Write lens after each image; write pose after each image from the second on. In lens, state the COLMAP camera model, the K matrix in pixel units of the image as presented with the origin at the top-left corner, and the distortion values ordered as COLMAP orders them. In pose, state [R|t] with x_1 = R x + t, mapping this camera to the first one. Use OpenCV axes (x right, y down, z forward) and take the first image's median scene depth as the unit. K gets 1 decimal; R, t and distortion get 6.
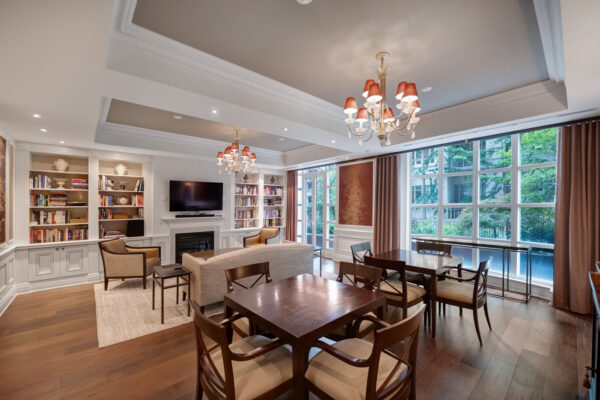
lens RADIAL K [[247.3, 0, 302.3], [0, 247.3, 203.1], [0, 0, 1]] dist [-0.018061, -0.000086]
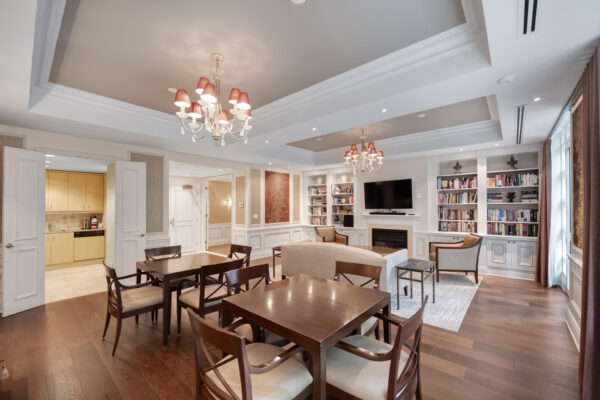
lens RADIAL K [[247.3, 0, 301.9], [0, 247.3, 204.7], [0, 0, 1]] dist [-0.018061, -0.000086]
pose [[0.123174, 0.003017, -0.992381, 0.584943], [0.022157, 0.999738, 0.005790, -0.000328], [0.992138, -0.022702, 0.123075, 0.518392]]
